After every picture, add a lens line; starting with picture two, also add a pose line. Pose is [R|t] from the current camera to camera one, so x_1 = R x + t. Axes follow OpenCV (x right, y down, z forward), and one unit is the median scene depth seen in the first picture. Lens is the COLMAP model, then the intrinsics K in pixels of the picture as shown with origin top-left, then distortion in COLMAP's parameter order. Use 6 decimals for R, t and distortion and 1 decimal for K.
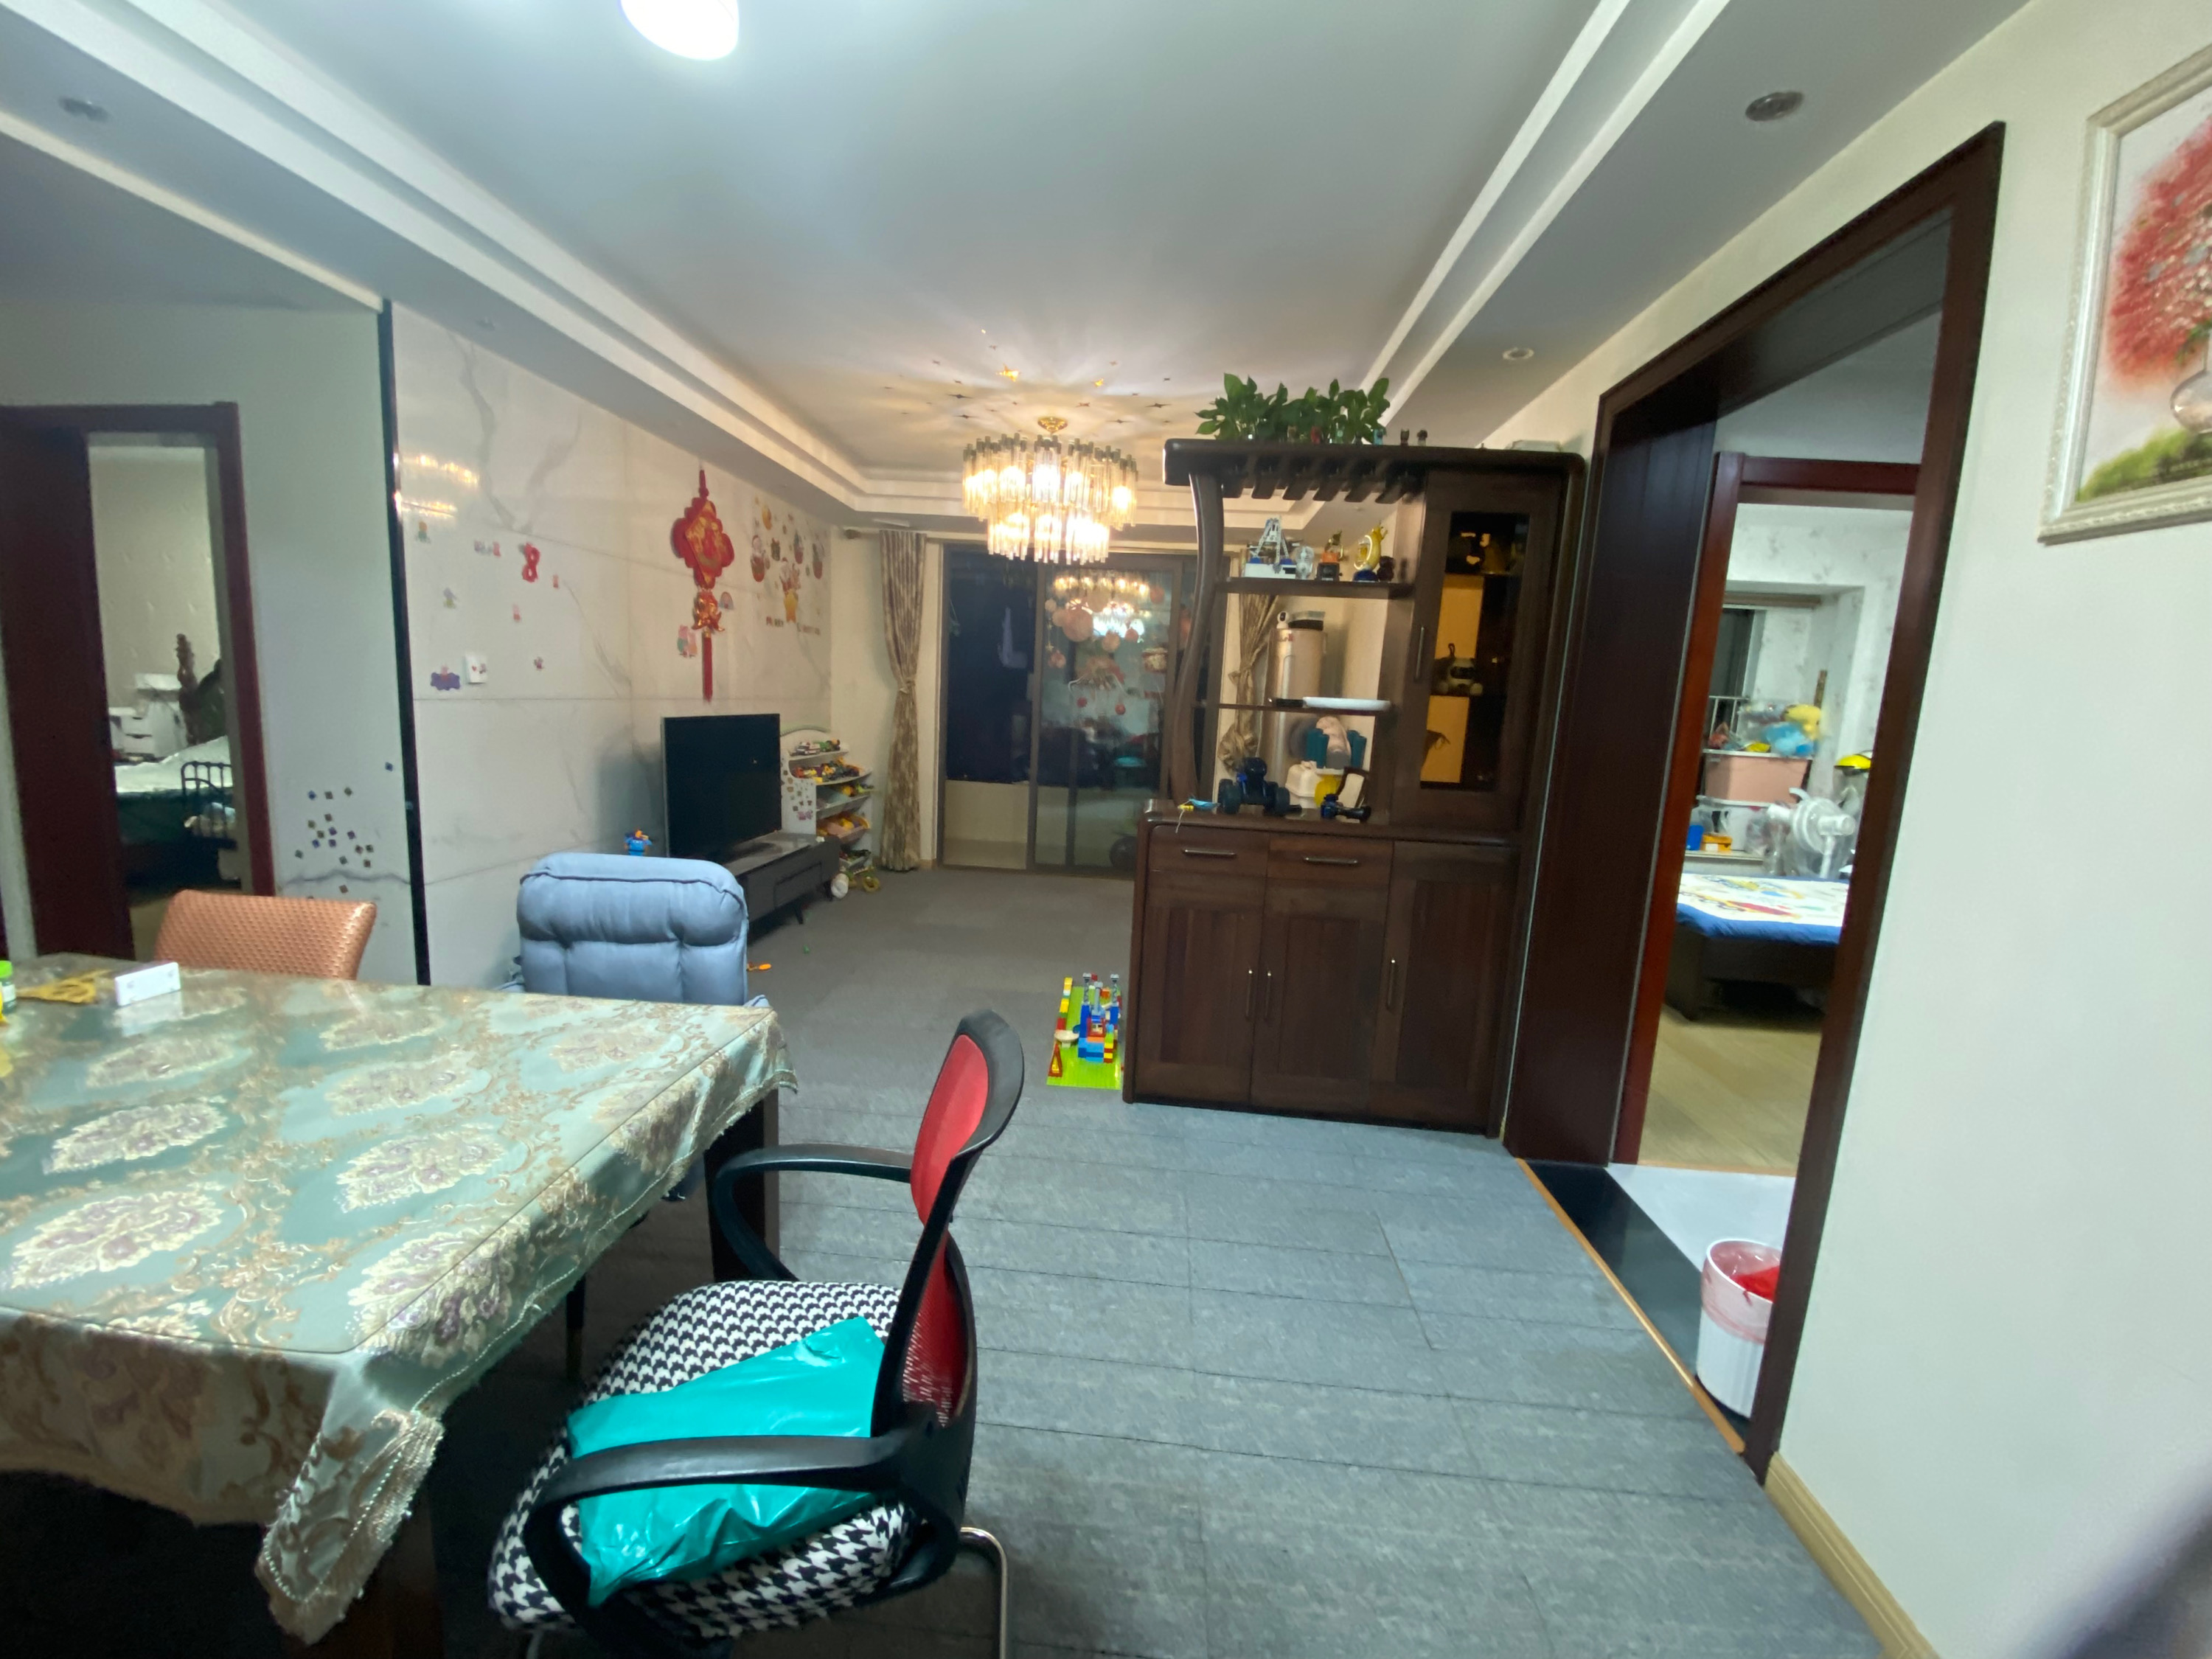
lens RADIAL K [[888.0, 0, 1100.9], [0, 888.0, 818.3], [0, 0, 1]] dist [-0.015399, -0.000926]
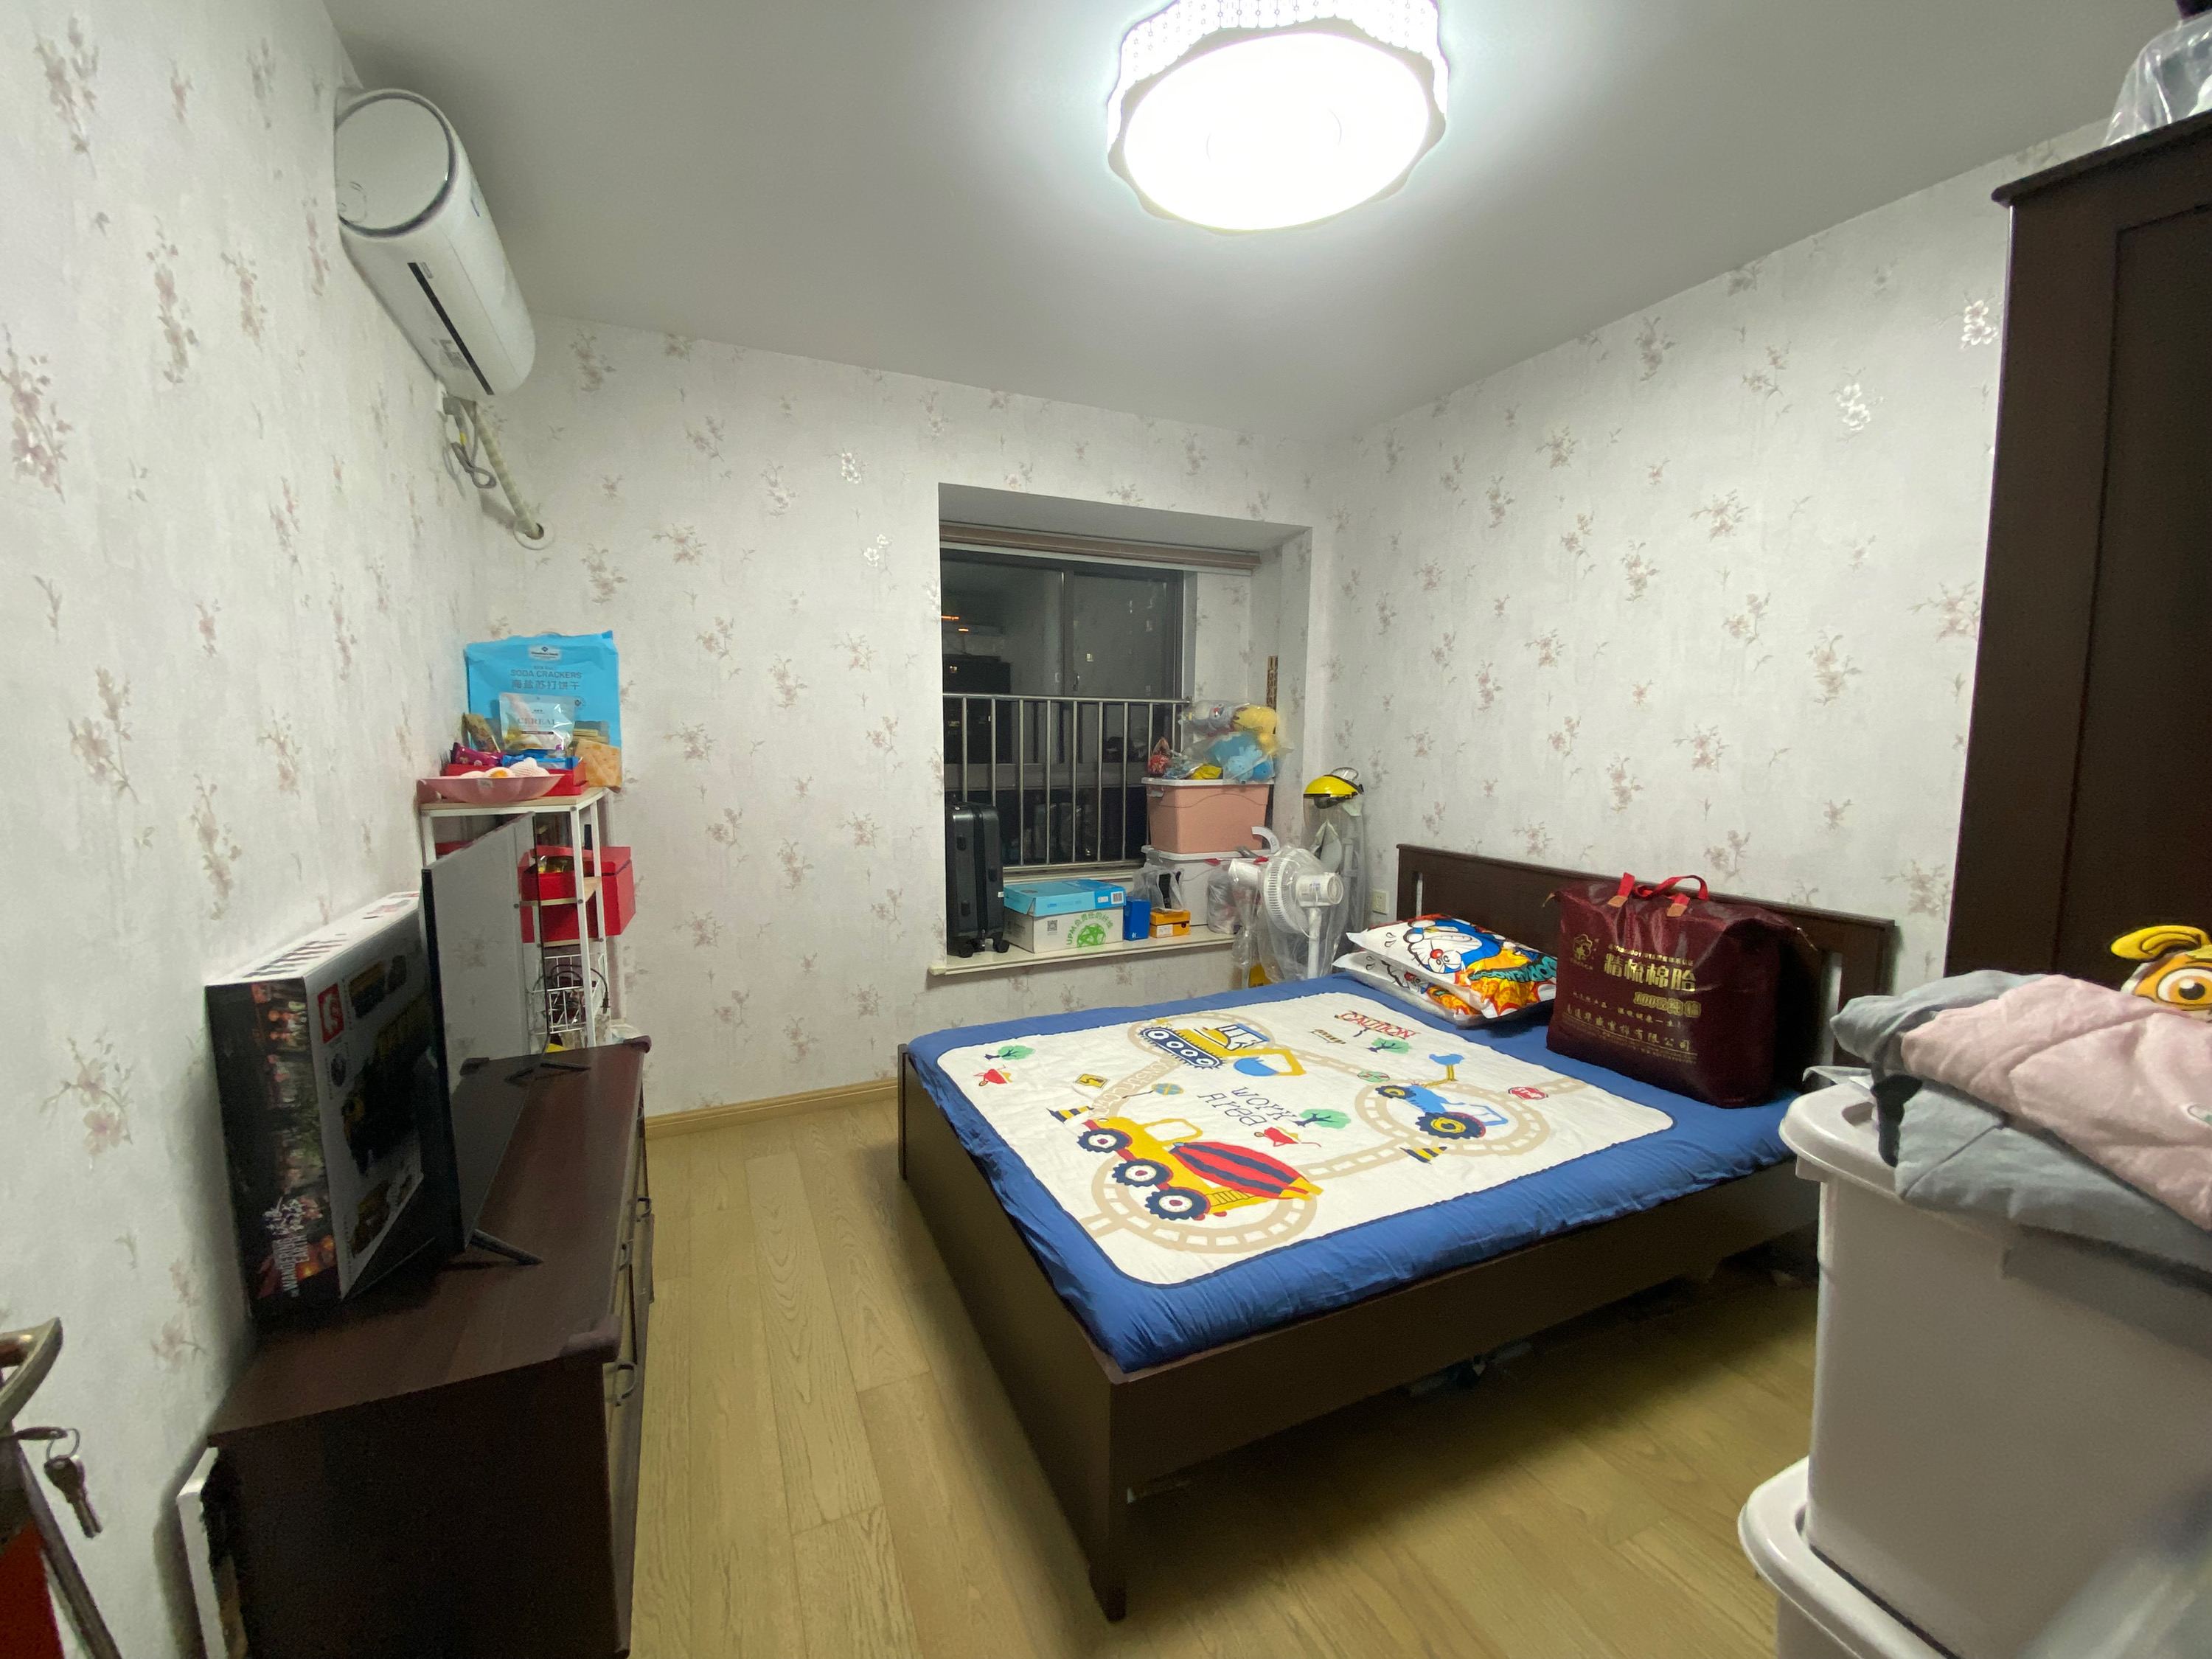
lens RADIAL K [[888.0, 0, 1100.1], [0, 888.0, 833.7], [0, 0, 1]] dist [-0.015399, -0.000926]
pose [[0.873012, -0.100035, 0.477328, 0.352113], [0.109438, 0.993960, 0.008151, -0.048853], [-0.475261, 0.045122, 0.878687, 0.452110]]
